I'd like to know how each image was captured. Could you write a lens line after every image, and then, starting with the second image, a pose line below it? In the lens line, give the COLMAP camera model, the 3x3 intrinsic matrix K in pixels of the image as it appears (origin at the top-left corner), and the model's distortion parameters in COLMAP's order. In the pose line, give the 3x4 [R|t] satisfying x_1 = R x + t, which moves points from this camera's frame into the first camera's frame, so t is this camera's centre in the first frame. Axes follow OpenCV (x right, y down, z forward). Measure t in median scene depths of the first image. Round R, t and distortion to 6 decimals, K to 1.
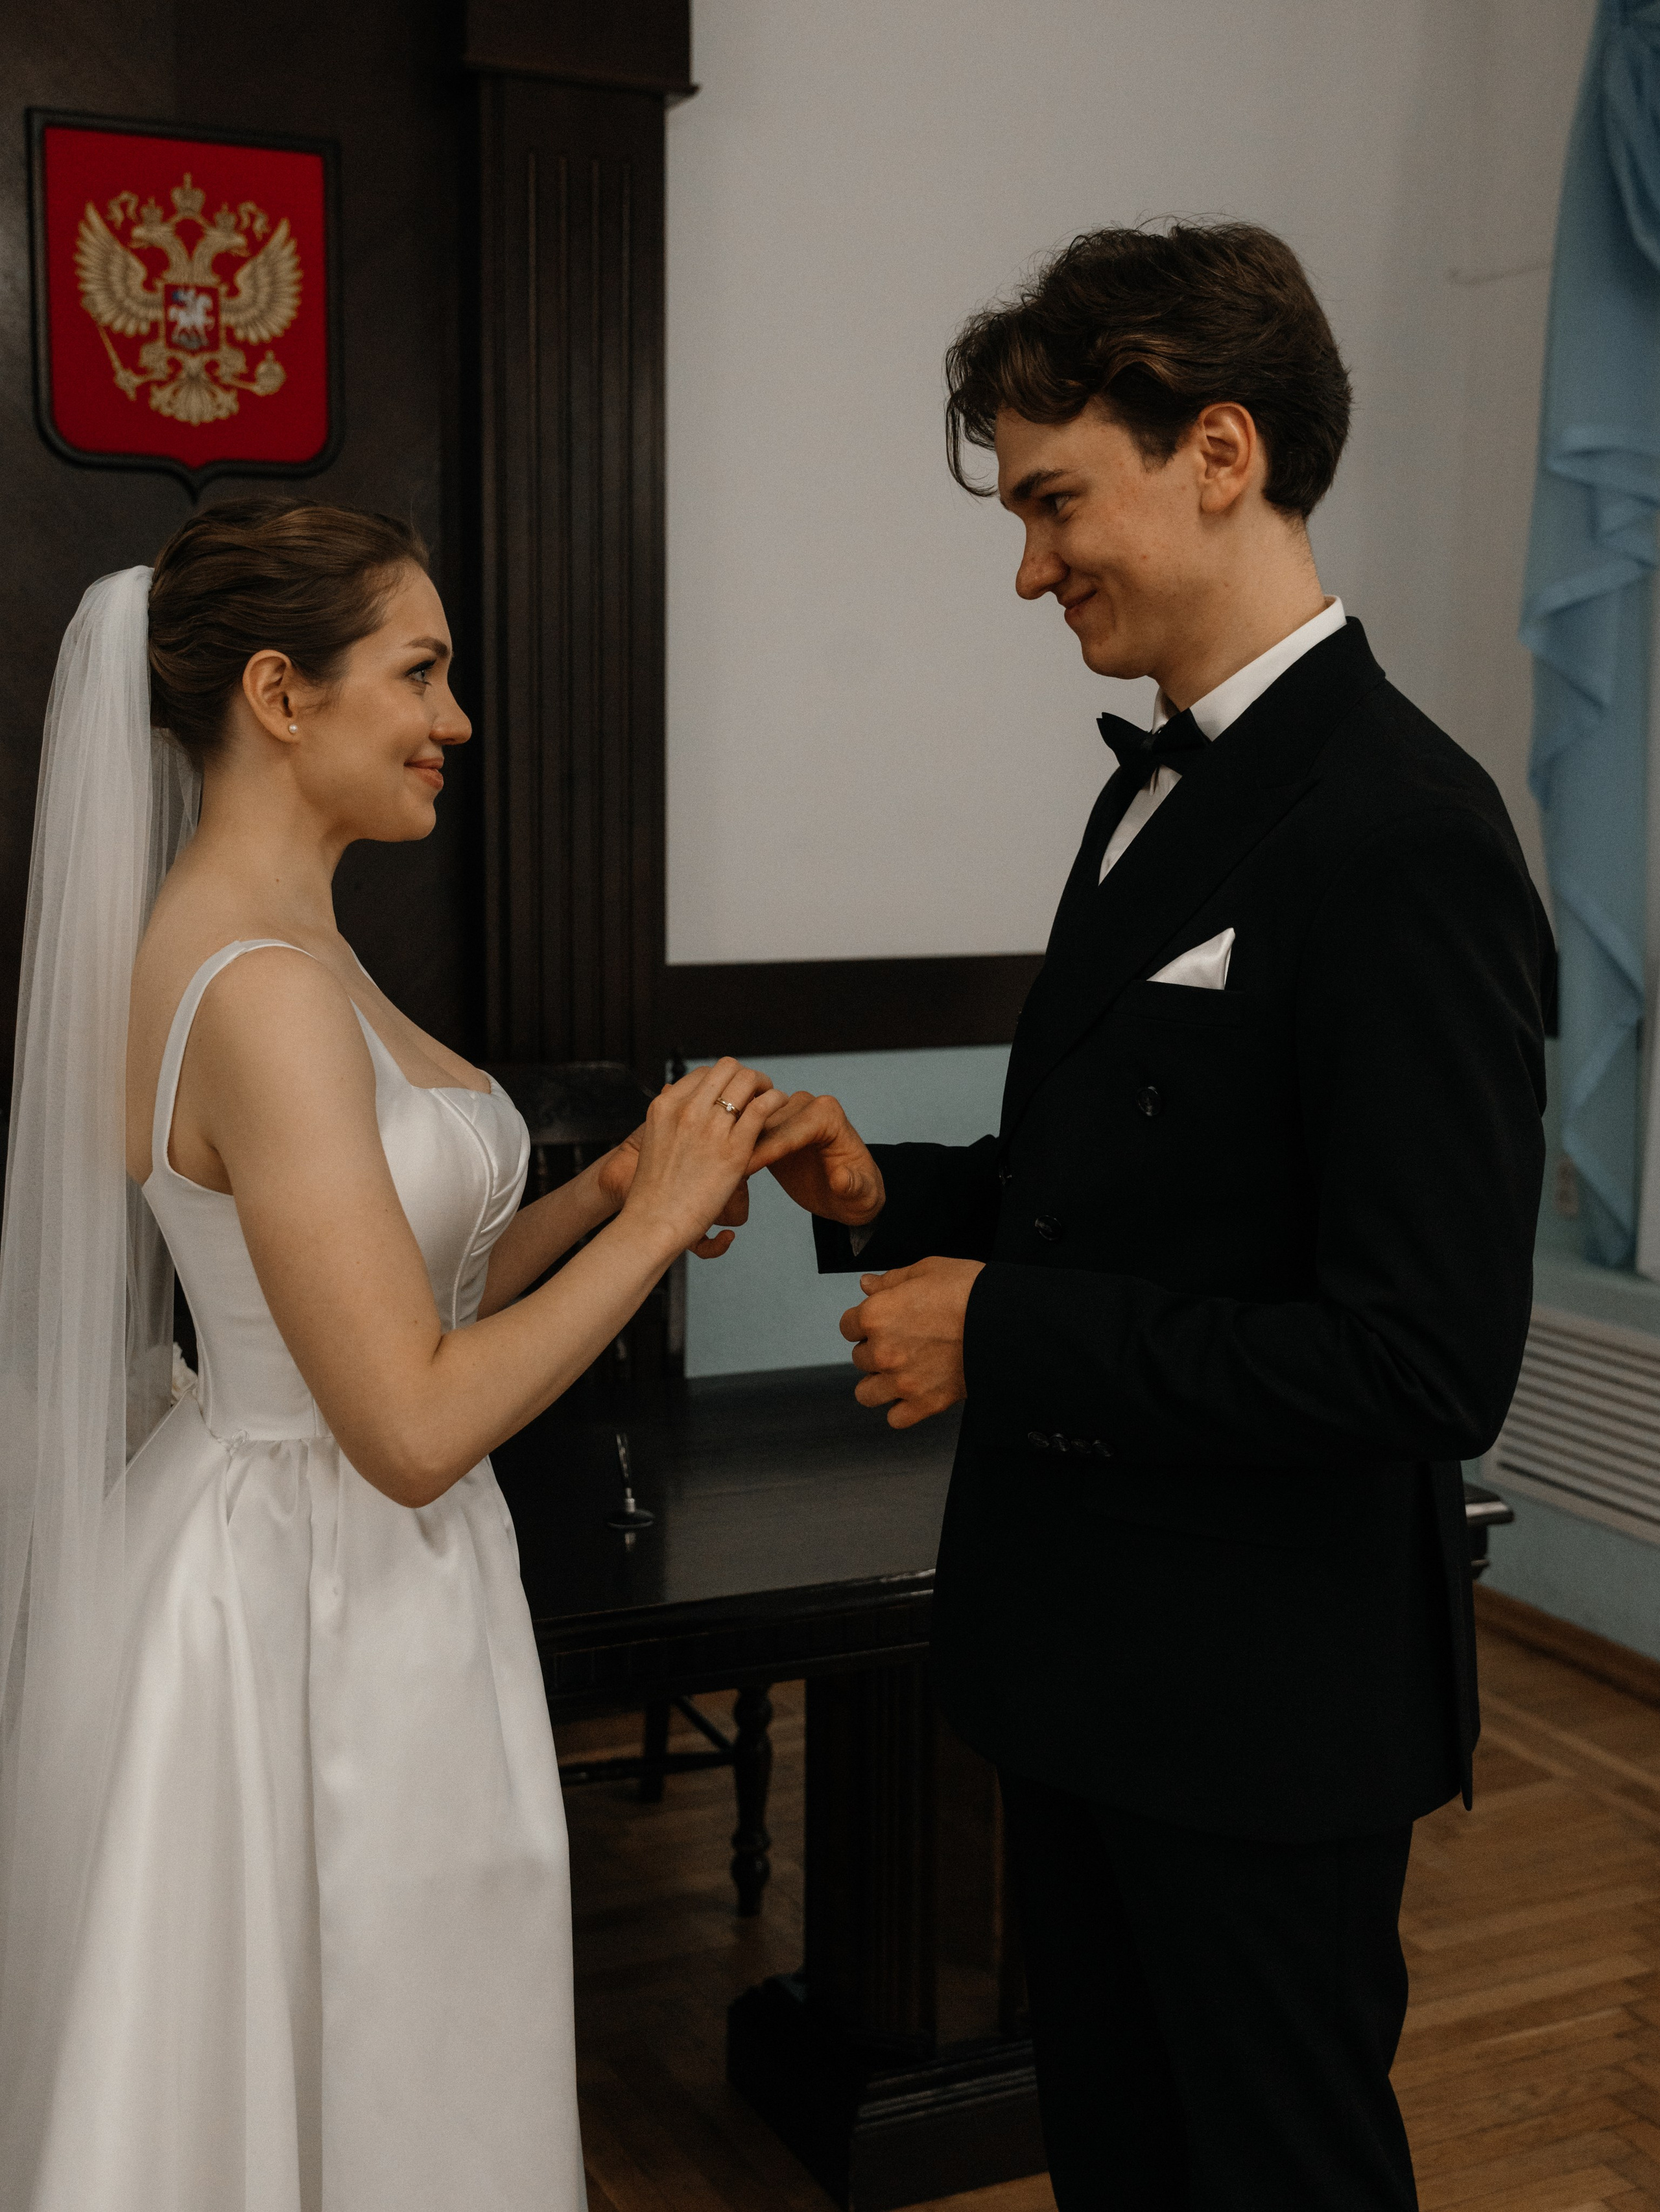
lens RADIAL K [[2661.2, 0, 843.8], [0, 2661.2, 1039.1], [0, 0, 1]] dist [0.008516, 0.023868]
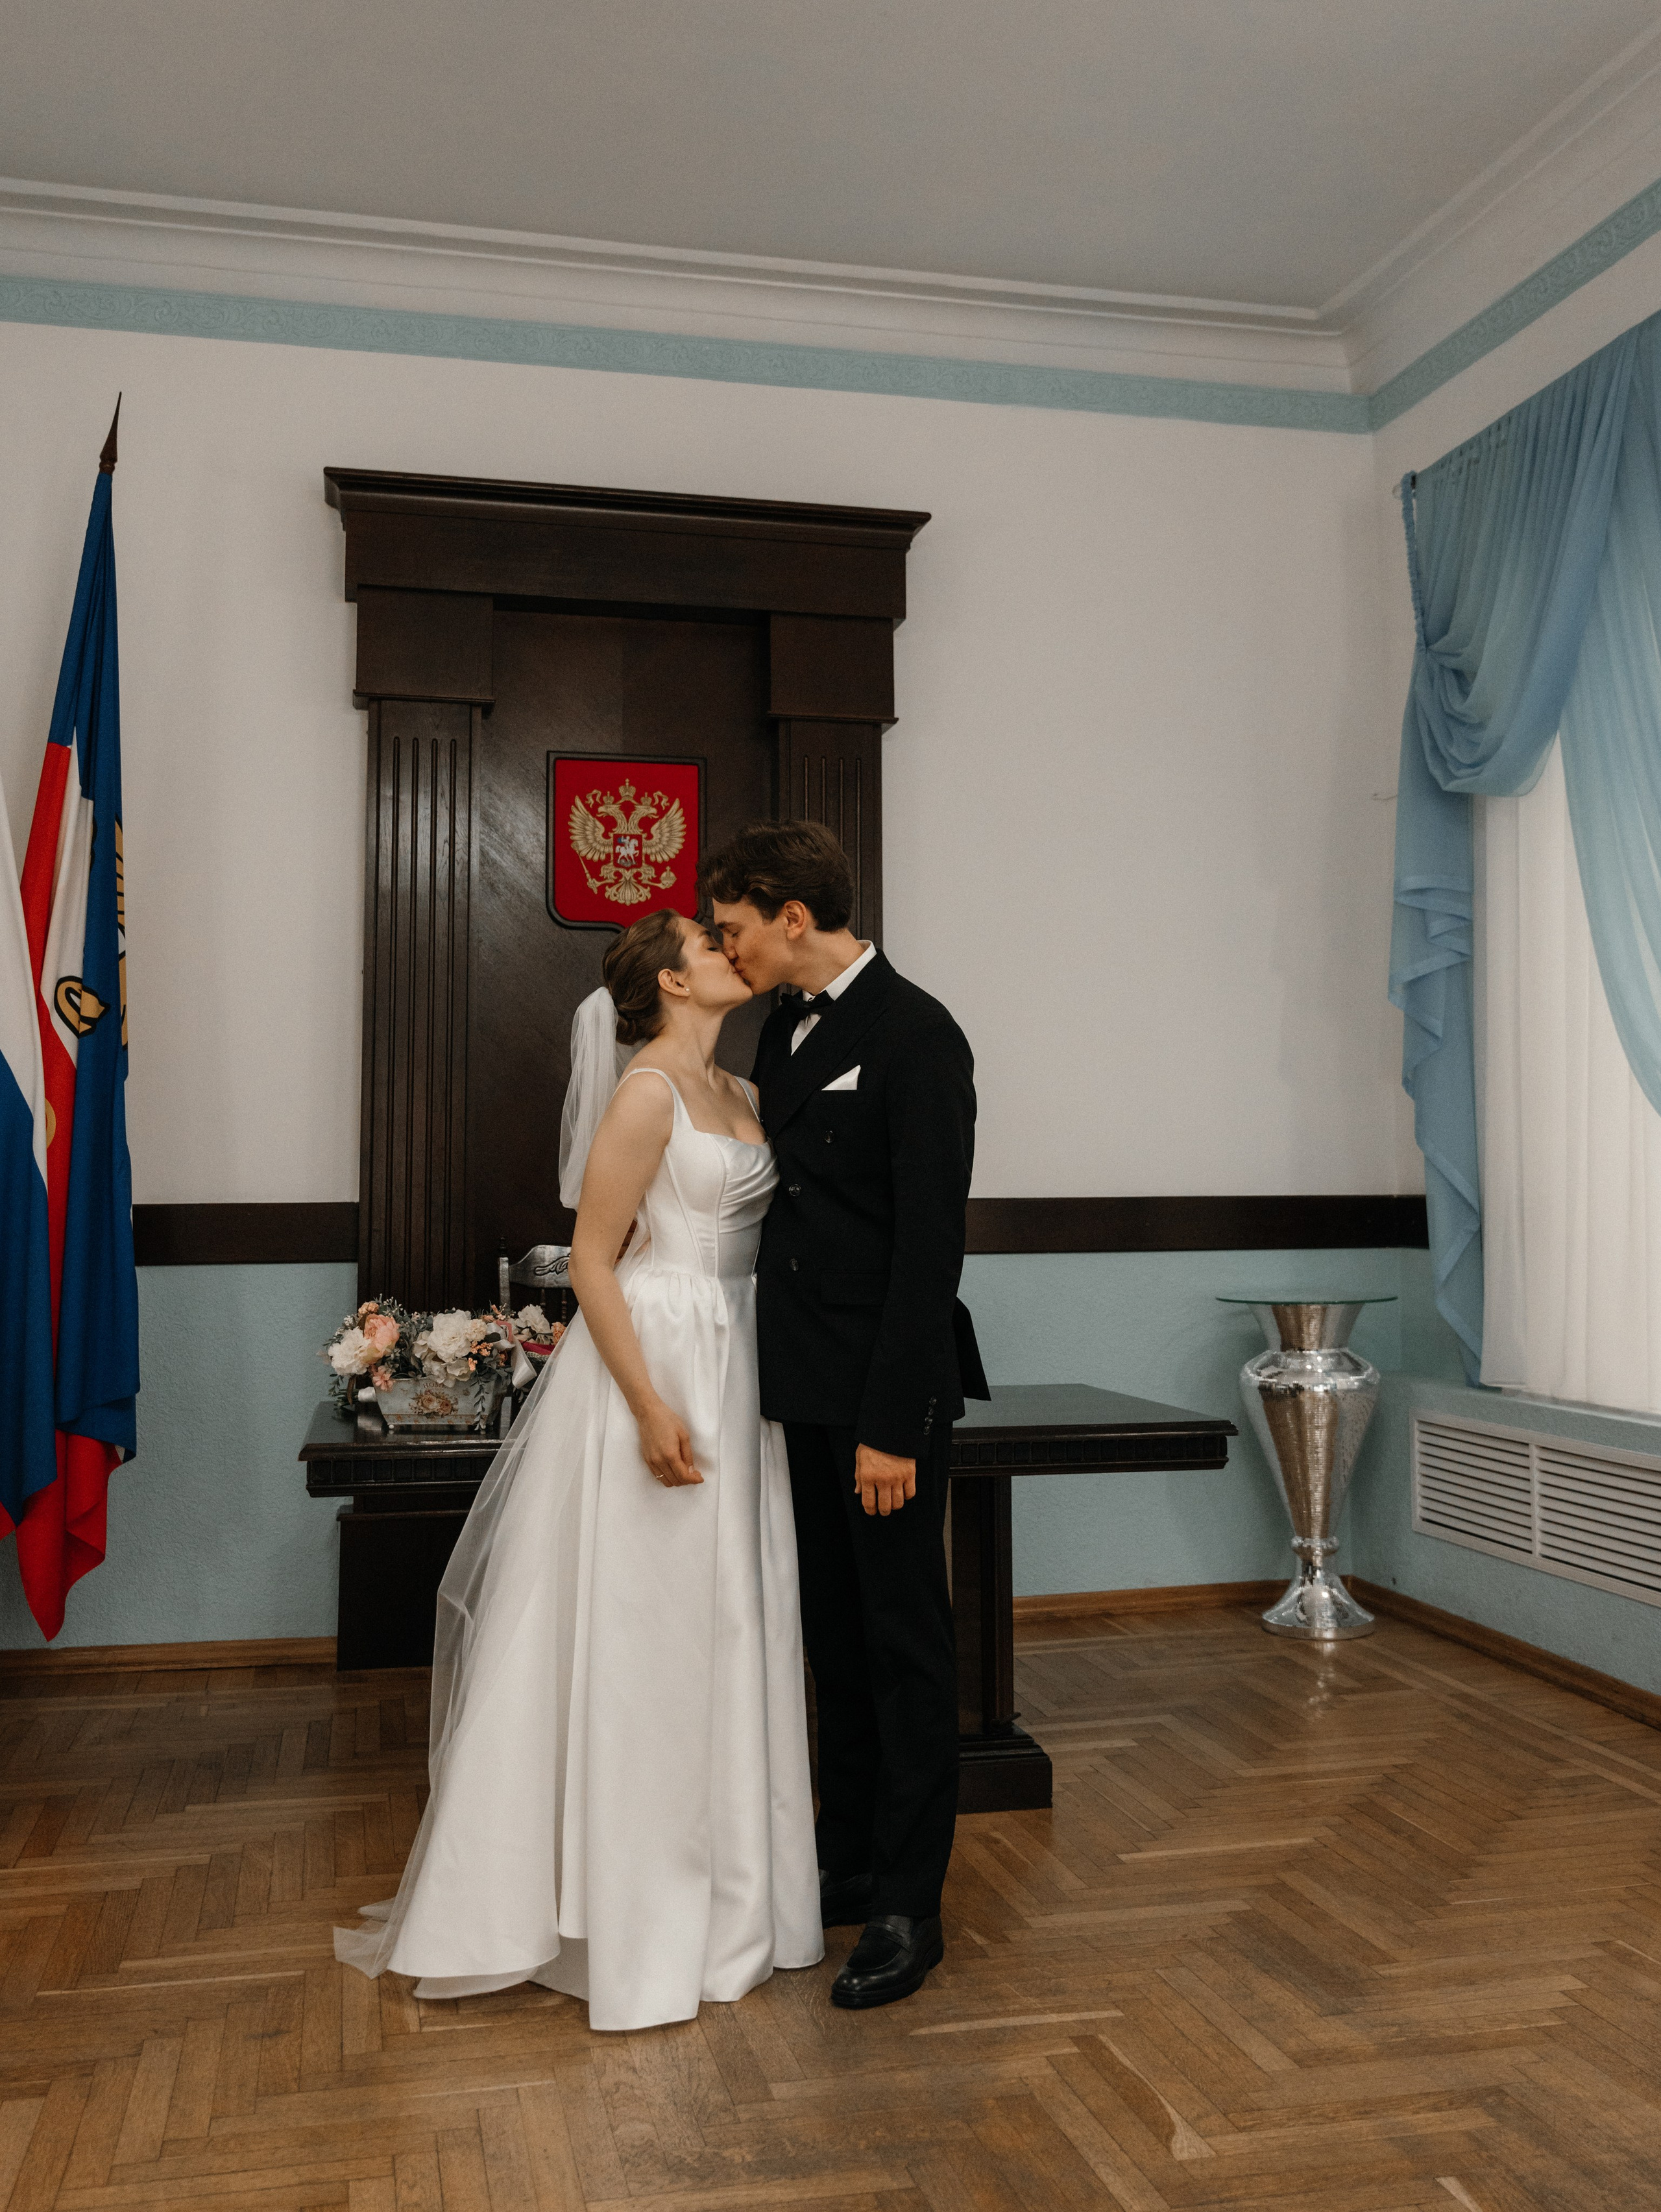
lens RADIAL K [[1984.2, 0, 827.2], [0, 1984.2, 1018.3], [0, 0, 1]] dist [0.007881, -0.006395]
pose [[0.976897, -0.029018, -0.211734, 0.192363], [-0.011815, 0.981890, -0.189081, 0.114044], [0.213386, 0.187214, 0.958862, -0.309105]]
